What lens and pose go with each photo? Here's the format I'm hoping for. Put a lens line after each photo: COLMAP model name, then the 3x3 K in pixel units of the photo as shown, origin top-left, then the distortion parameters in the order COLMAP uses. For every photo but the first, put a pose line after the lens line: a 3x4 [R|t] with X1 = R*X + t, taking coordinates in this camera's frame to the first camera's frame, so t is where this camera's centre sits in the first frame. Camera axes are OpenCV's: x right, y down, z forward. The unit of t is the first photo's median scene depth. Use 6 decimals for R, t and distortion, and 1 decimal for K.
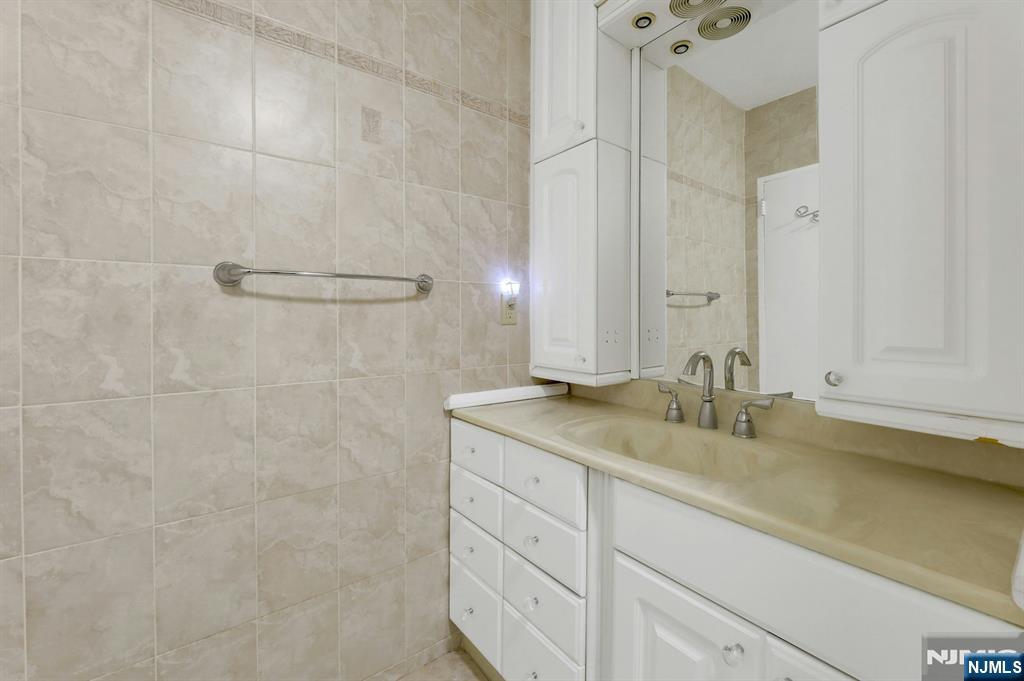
lens RADIAL K [[426.7, 0, 517.5], [0, 426.7, 322.4], [0, 0, 1]] dist [-0.000066, -0.000080]
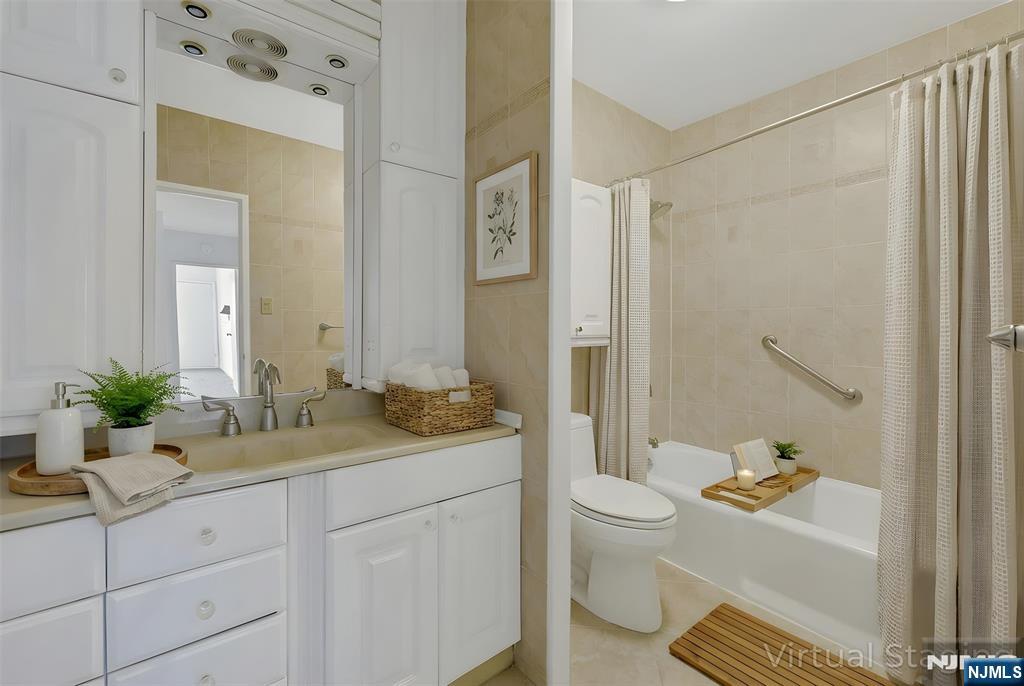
lens RADIAL K [[438.6, 0, 507.4], [0, 438.6, 324.0], [0, 0, 1]] dist [-0.002388, 0.000061]
pose [[-0.013829, 0.006617, 0.999882, -0.782644], [0.003571, 0.999972, -0.006569, -0.027016], [-0.999898, 0.003480, -0.013853, 0.415401]]
